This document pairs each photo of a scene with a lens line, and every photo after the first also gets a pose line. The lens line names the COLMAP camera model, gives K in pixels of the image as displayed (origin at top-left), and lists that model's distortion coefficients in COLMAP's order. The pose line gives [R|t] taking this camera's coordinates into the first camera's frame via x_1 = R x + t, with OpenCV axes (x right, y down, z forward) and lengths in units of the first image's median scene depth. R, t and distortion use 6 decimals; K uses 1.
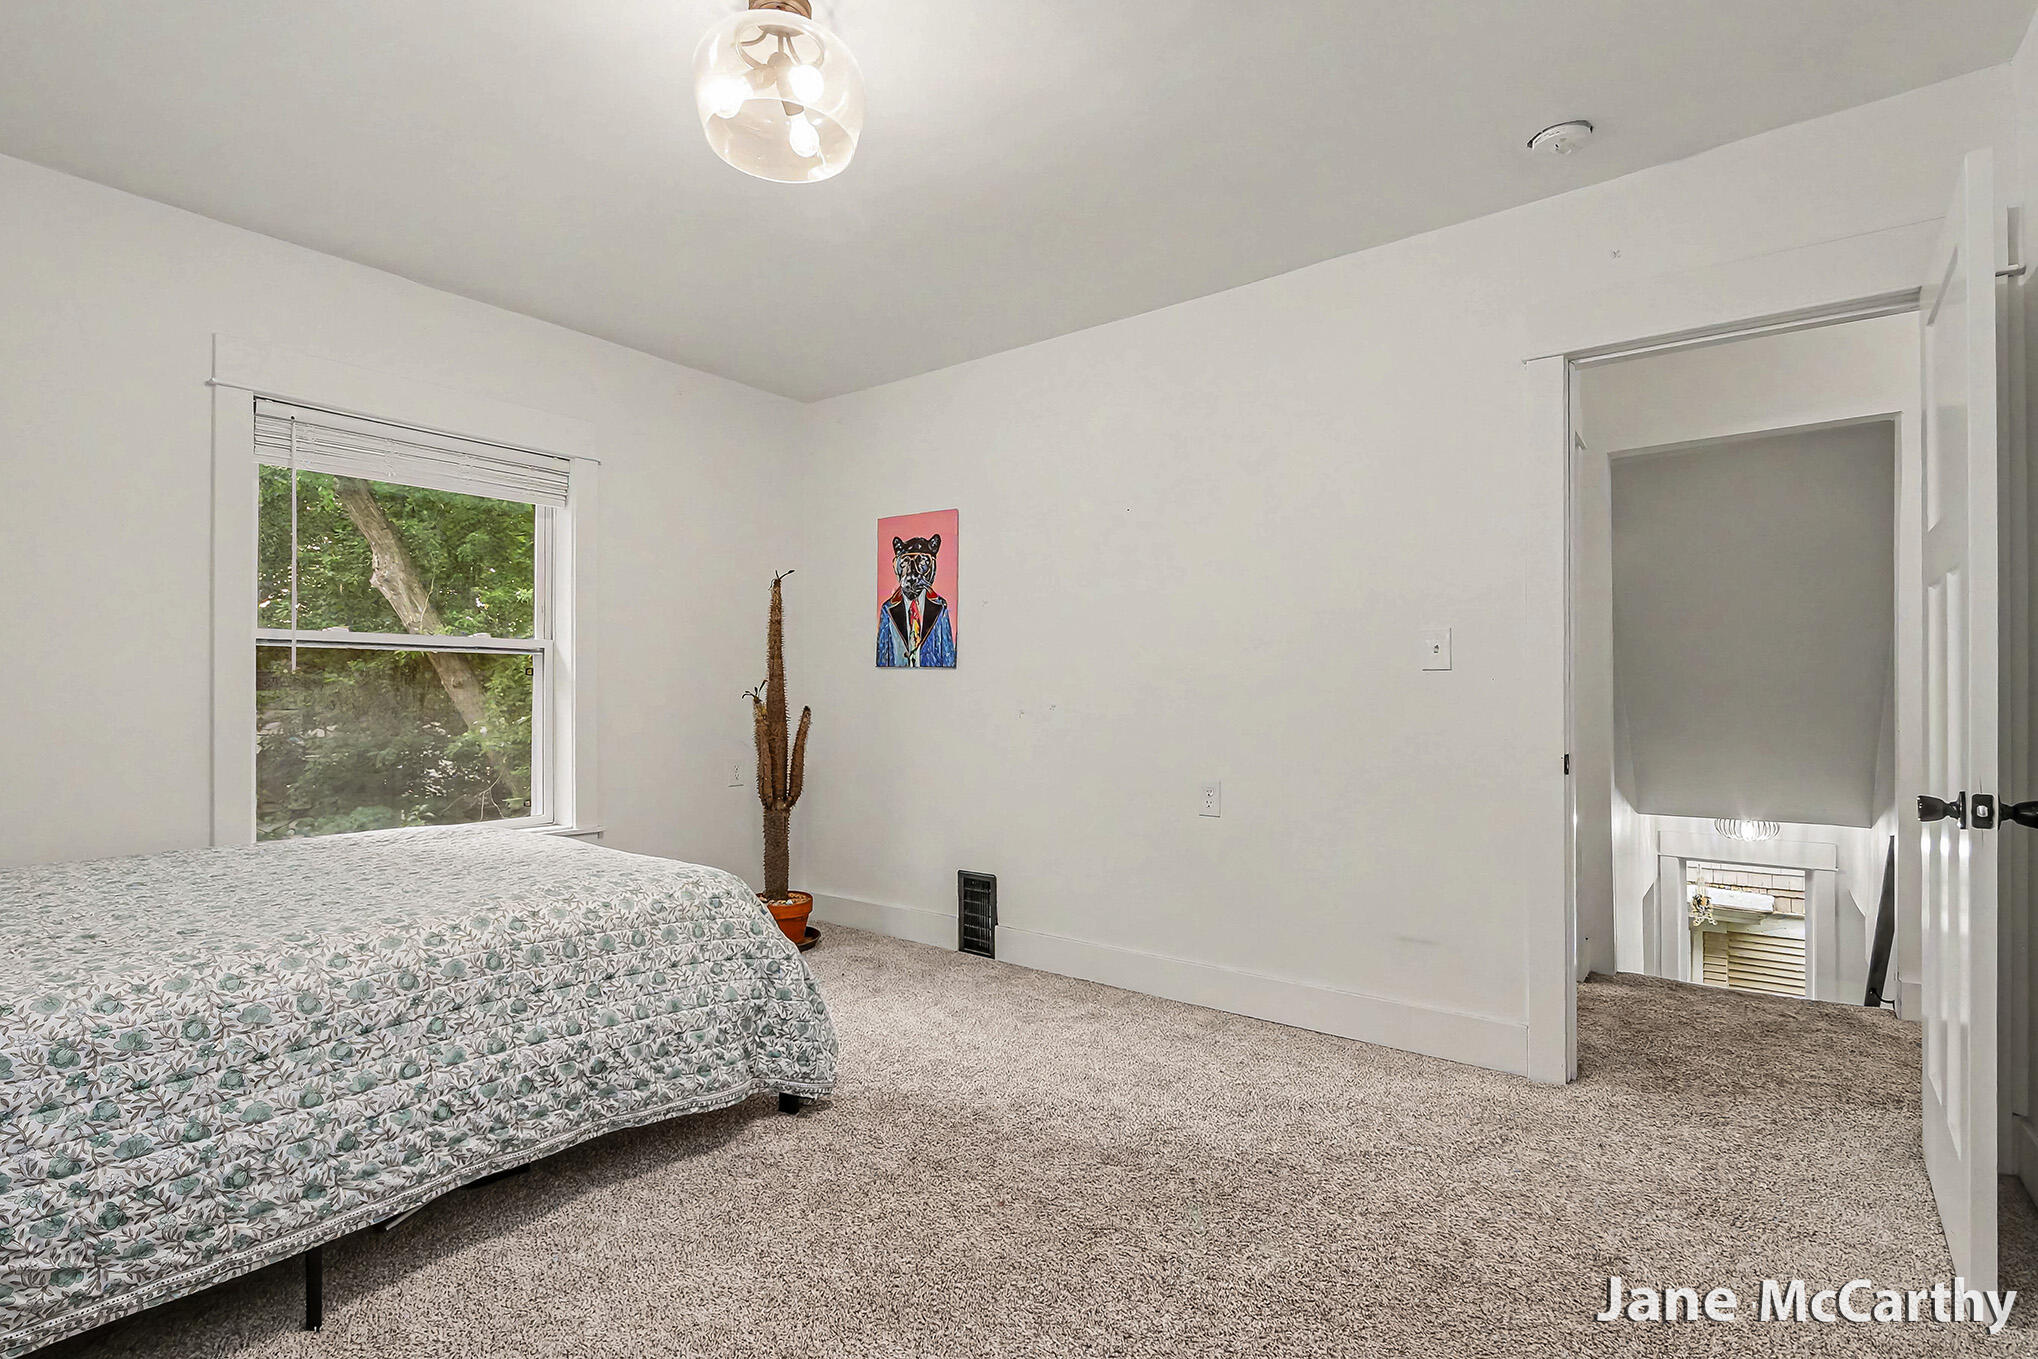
lens RADIAL K [[968.8, 0, 1014.6], [0, 968.8, 700.8], [0, 0, 1]] dist [0.018091, -0.016704]
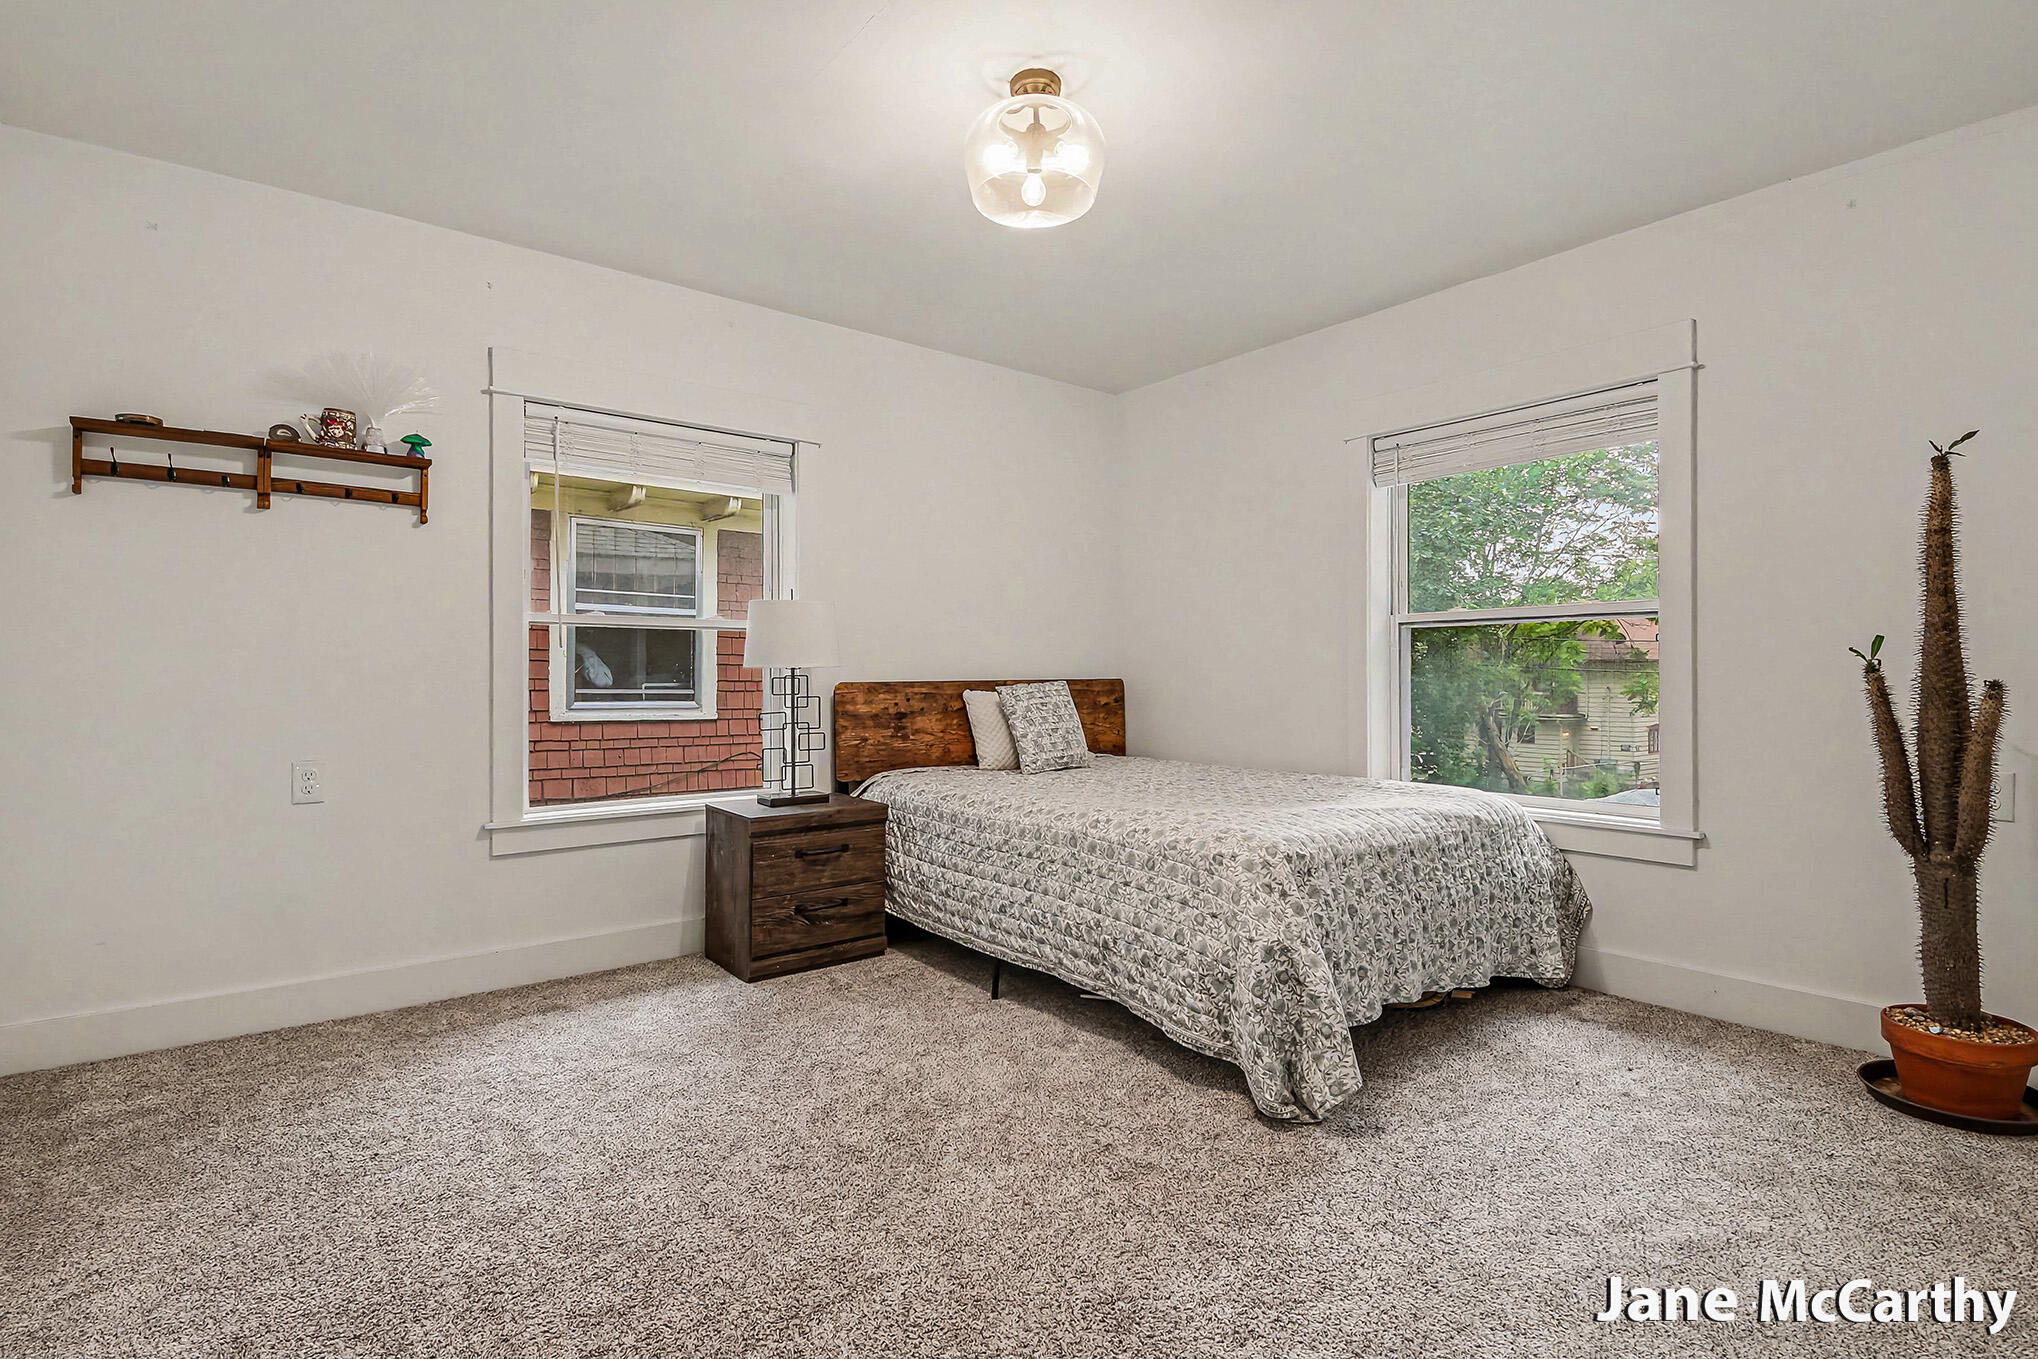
lens RADIAL K [[968.8, 0, 1014.6], [0, 968.8, 700.8], [0, 0, 1]] dist [0.018091, -0.016704]
pose [[-0.250395, 0.025626, -0.967805, 0.907460], [-0.006617, 0.999581, 0.028179, 0.011663], [0.968121, 0.013460, -0.250121, 1.268406]]
